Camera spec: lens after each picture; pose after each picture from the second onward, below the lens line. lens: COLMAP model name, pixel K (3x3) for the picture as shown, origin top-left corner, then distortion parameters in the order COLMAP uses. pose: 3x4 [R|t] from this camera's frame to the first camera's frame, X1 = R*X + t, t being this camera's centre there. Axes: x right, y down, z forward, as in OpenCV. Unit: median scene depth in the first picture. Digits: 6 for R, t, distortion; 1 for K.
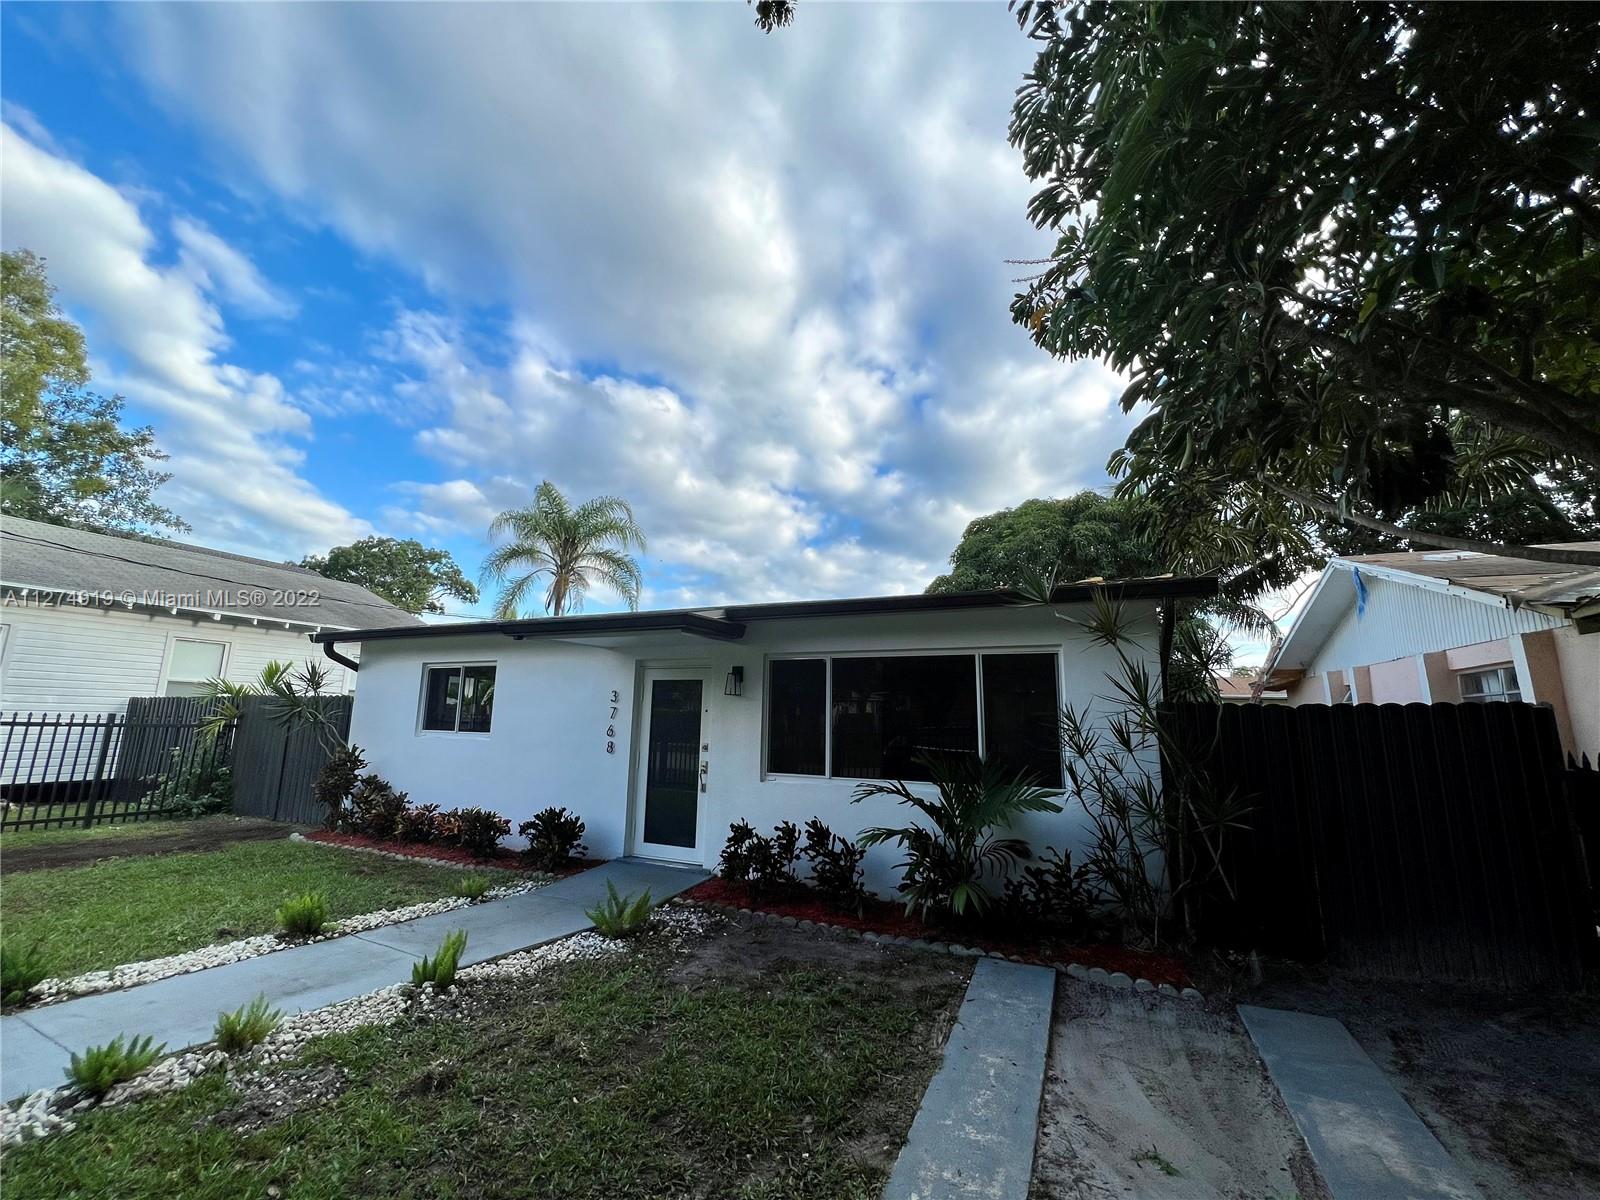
lens RADIAL K [[637.4, 0, 800.3], [0, 637.4, 603.1], [0, 0, 1]] dist [-0.006315, 0.000957]
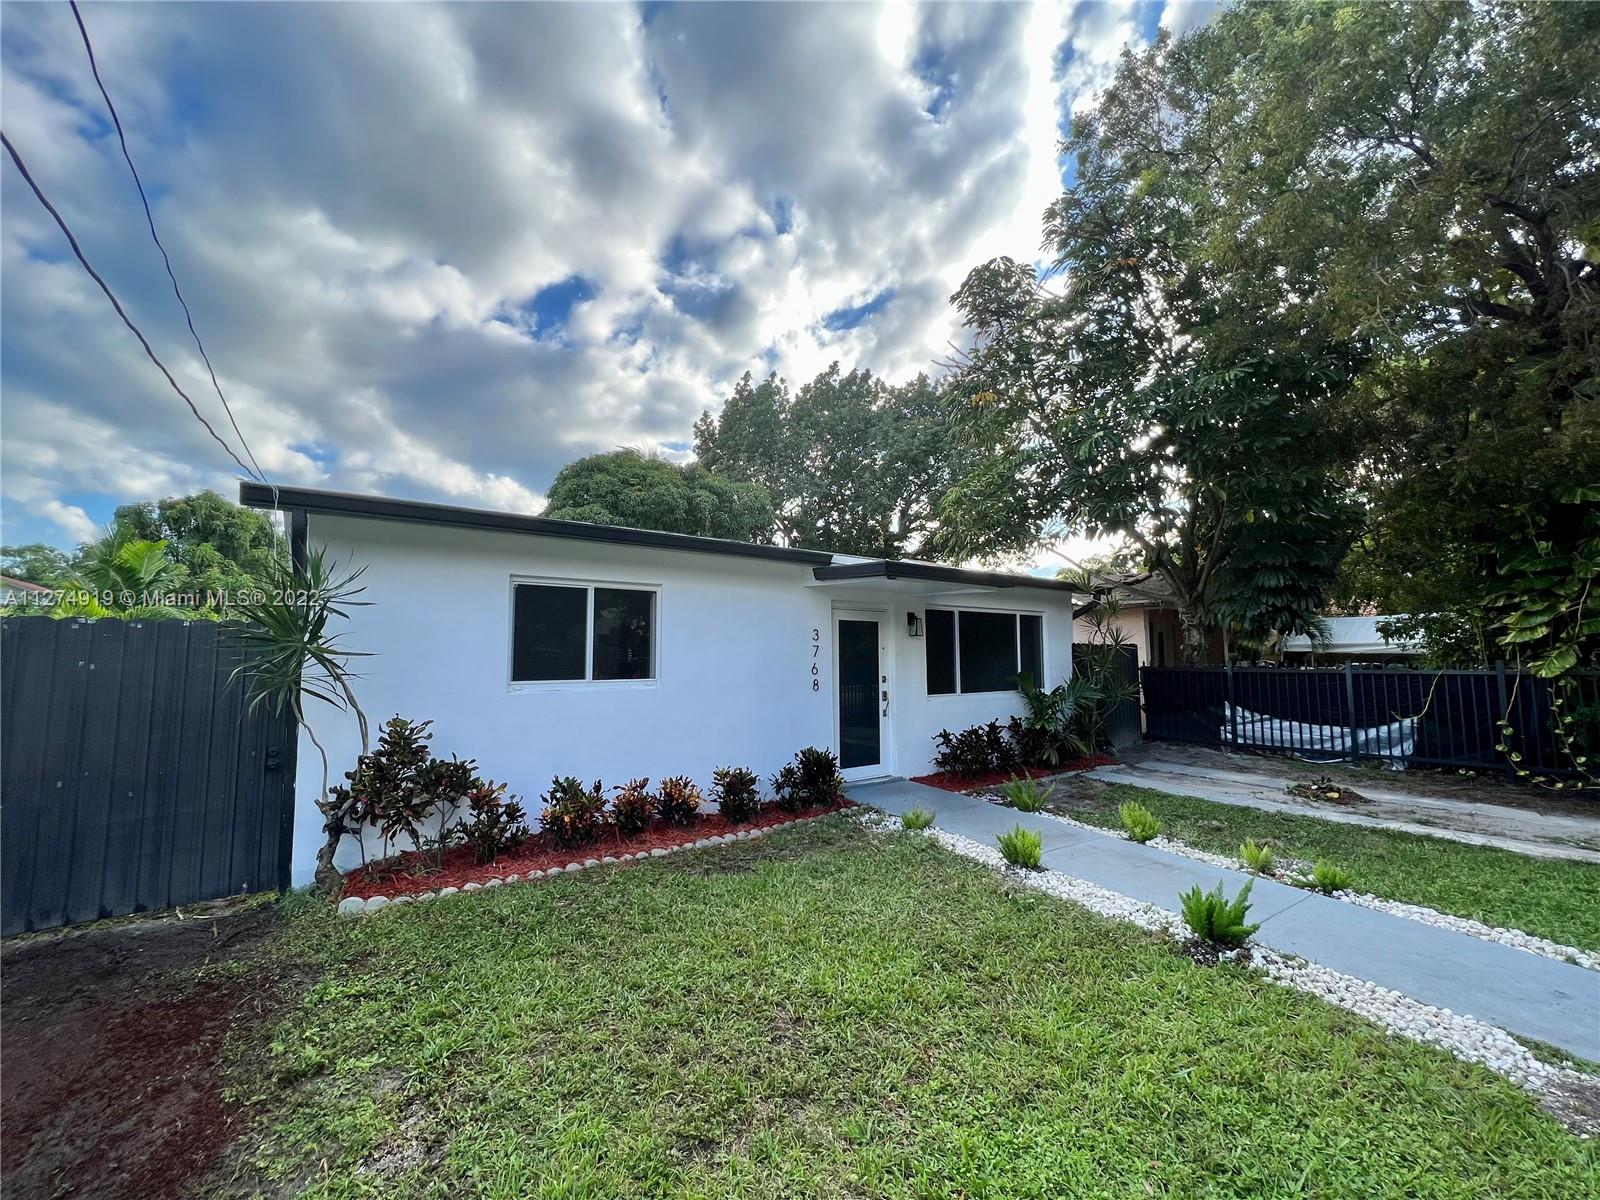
lens RADIAL K [[637.4, 0, 800.7], [0, 637.4, 609.8], [0, 0, 1]] dist [-0.006315, 0.000957]
pose [[0.501020, 0.043242, 0.864355, -1.220129], [-0.145413, 0.988758, 0.034822, 0.081789], [-0.853132, -0.143135, 0.501676, 0.555424]]
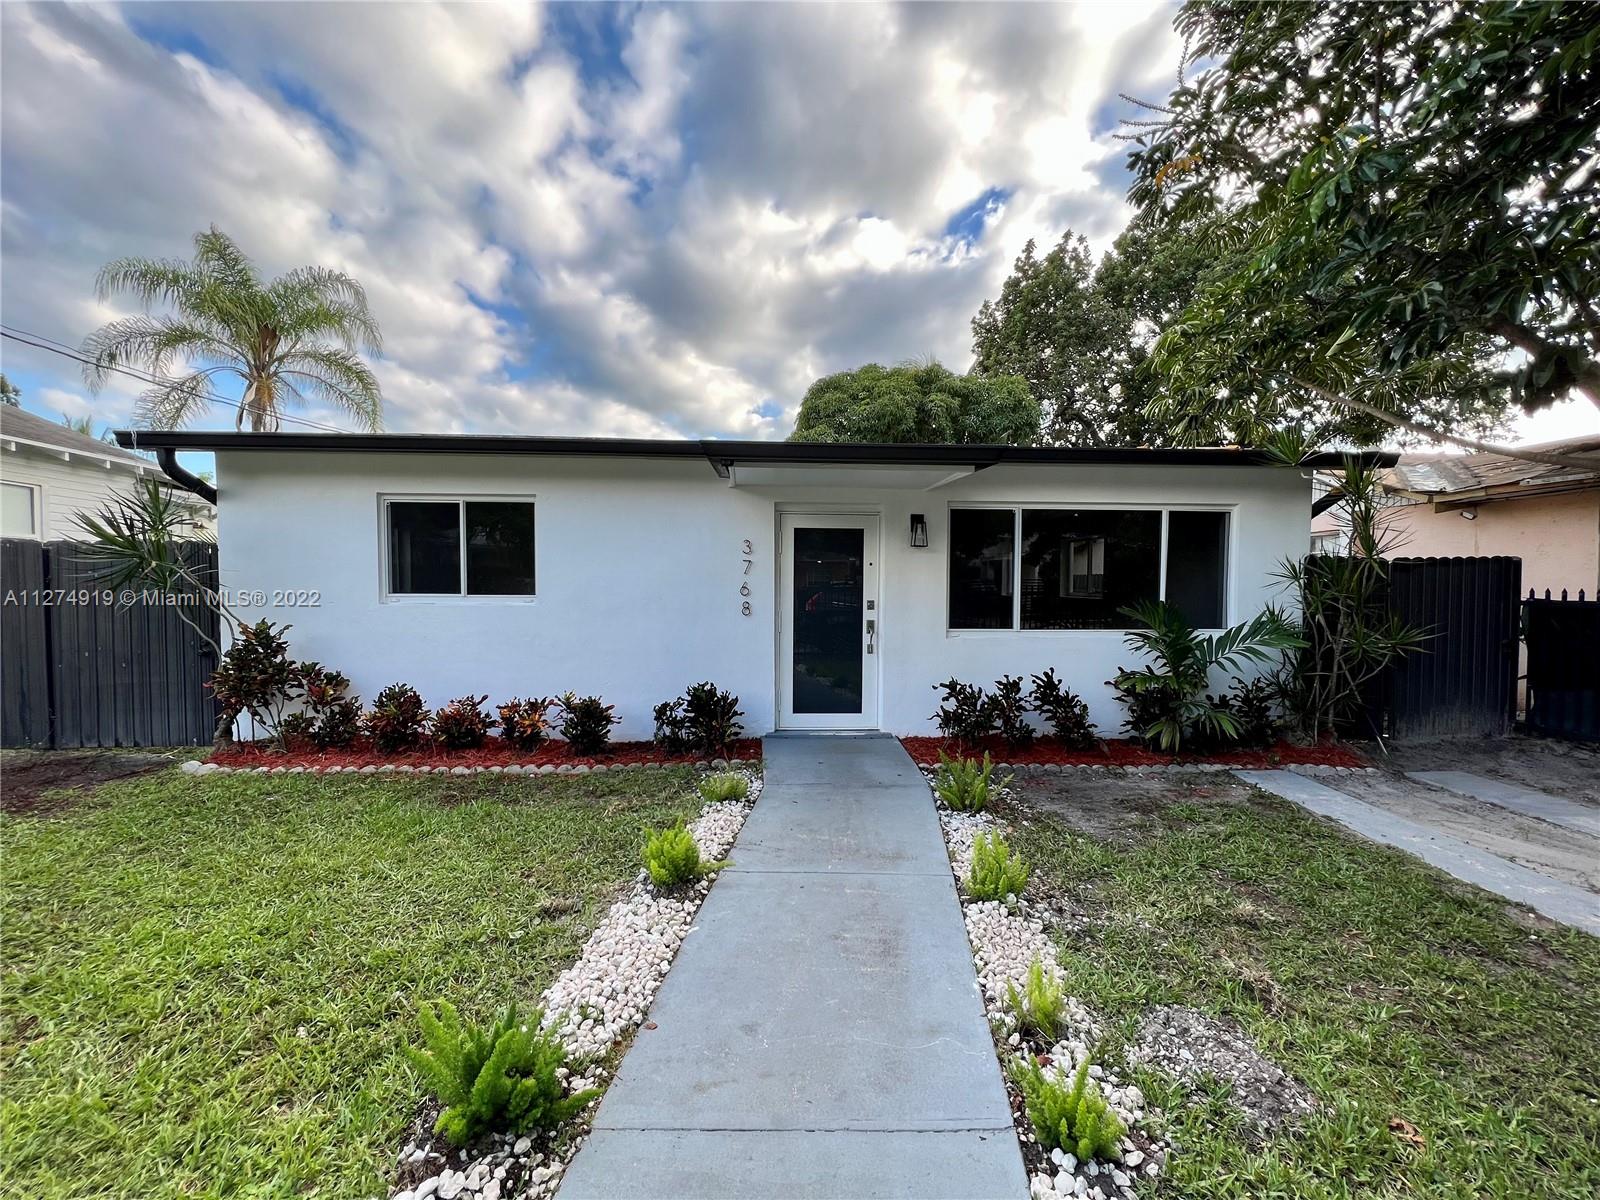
lens RADIAL K [[637.4, 0, 835.5], [0, 637.4, 611.3], [0, 0, 1]] dist [-0.006315, 0.000957]
pose [[0.892565, -0.033056, 0.449706, -0.583352], [-0.072394, 0.973867, 0.215271, 0.047385], [-0.445070, -0.224699, 0.866847, 0.248272]]
